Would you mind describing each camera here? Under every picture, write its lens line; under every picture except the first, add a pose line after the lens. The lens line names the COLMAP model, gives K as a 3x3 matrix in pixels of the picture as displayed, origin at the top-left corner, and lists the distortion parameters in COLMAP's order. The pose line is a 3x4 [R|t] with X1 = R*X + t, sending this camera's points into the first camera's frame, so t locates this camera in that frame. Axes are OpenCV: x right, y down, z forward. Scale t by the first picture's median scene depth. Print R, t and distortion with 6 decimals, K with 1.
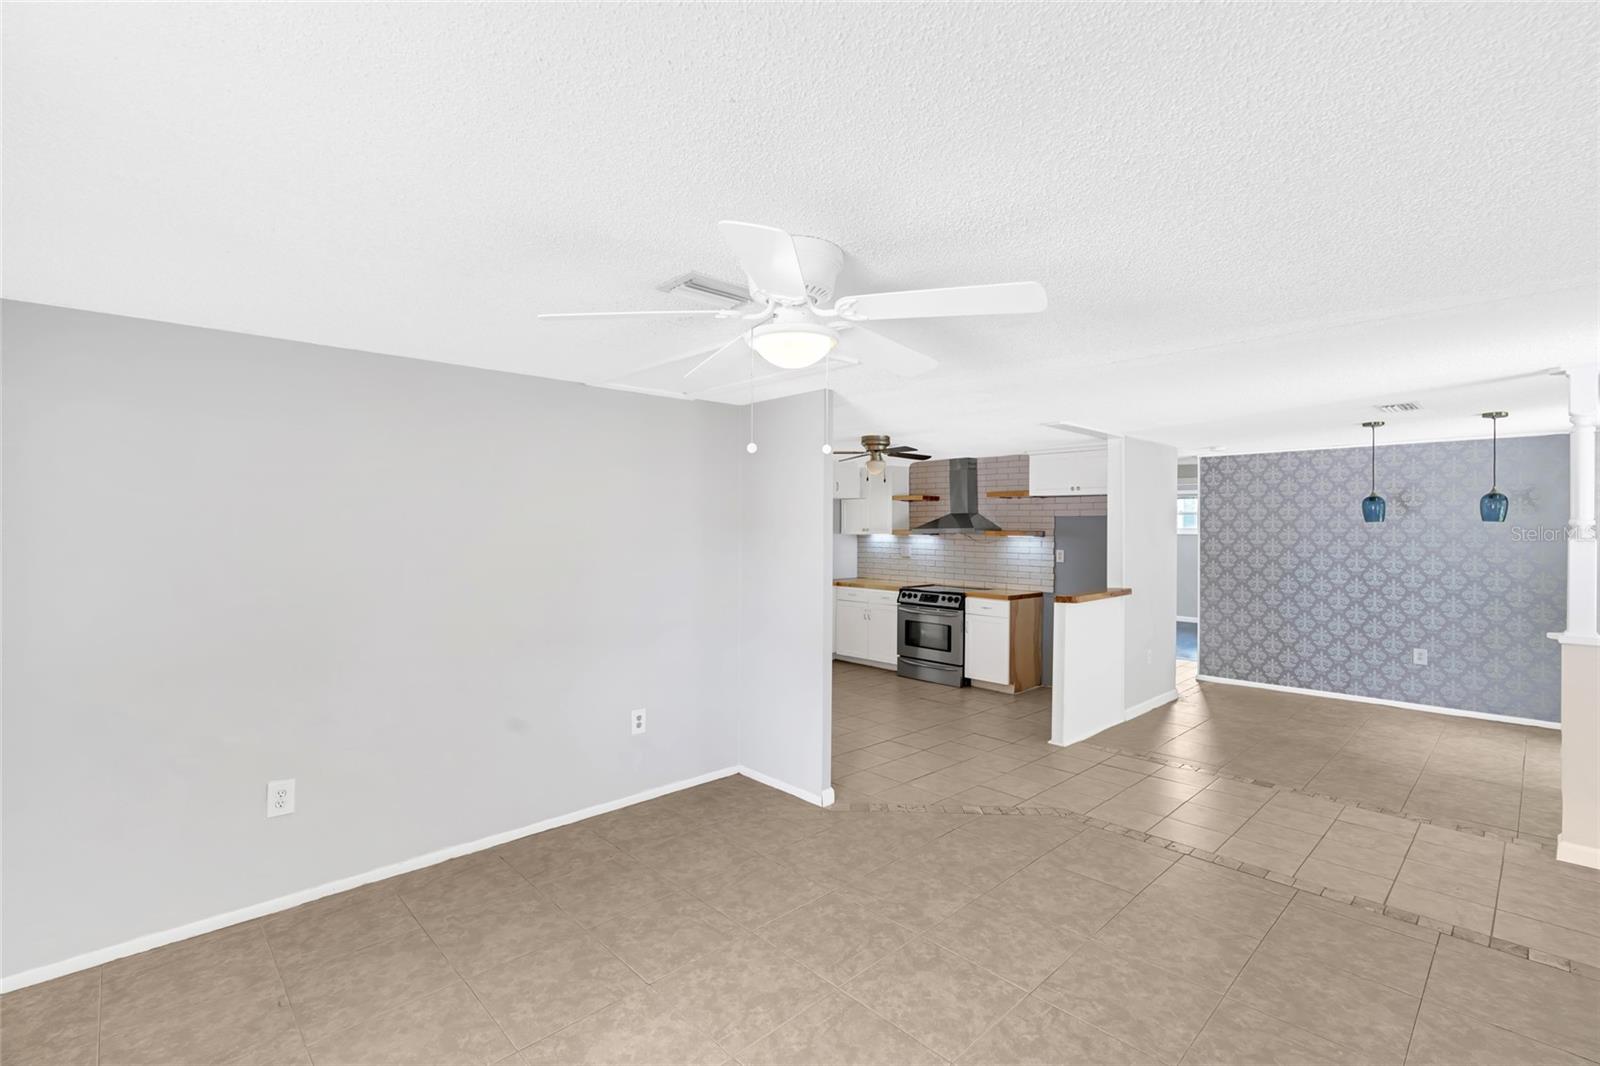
lens RADIAL K [[714.7, 0, 789.9], [0, 714.7, 528.7], [0, 0, 1]] dist [-0.001652, 0.000037]
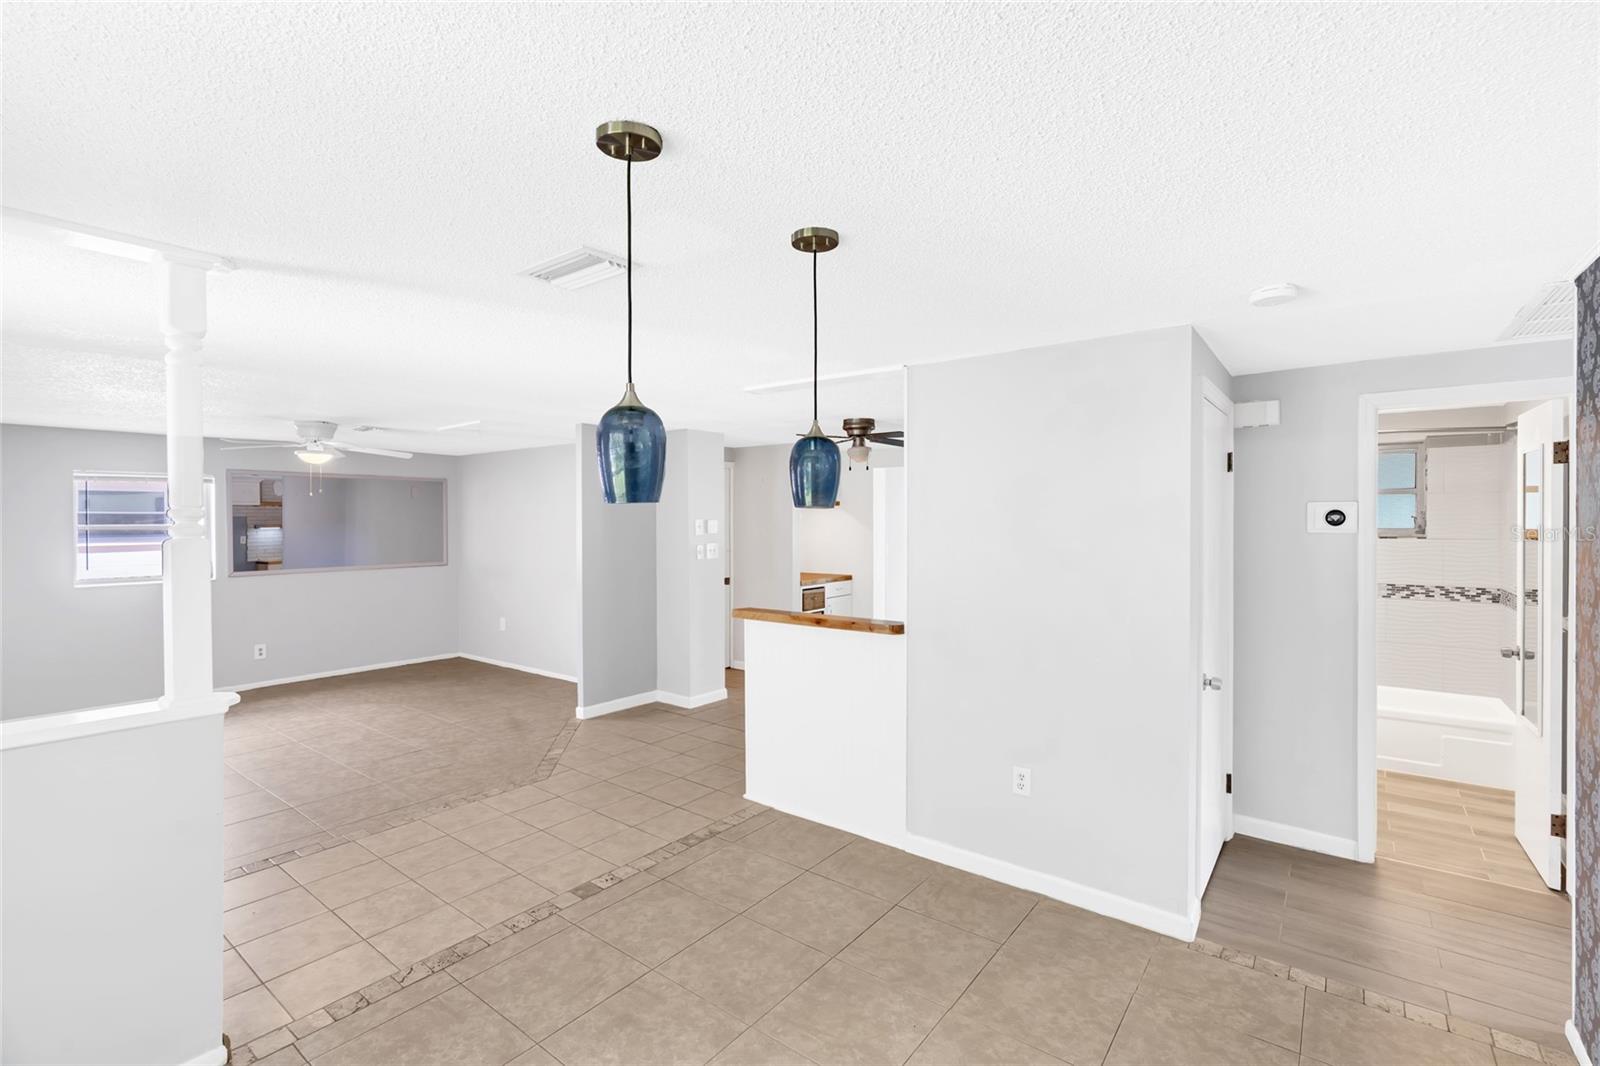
lens RADIAL K [[714.7, 0, 789.3], [0, 714.7, 533.3], [0, 0, 1]] dist [-0.001652, 0.000037]
pose [[0.152626, 0.009591, -0.988238, 1.579899], [0.000860, 0.999951, 0.009838, 0.007278], [0.988284, -0.002351, 0.152610, 1.254147]]
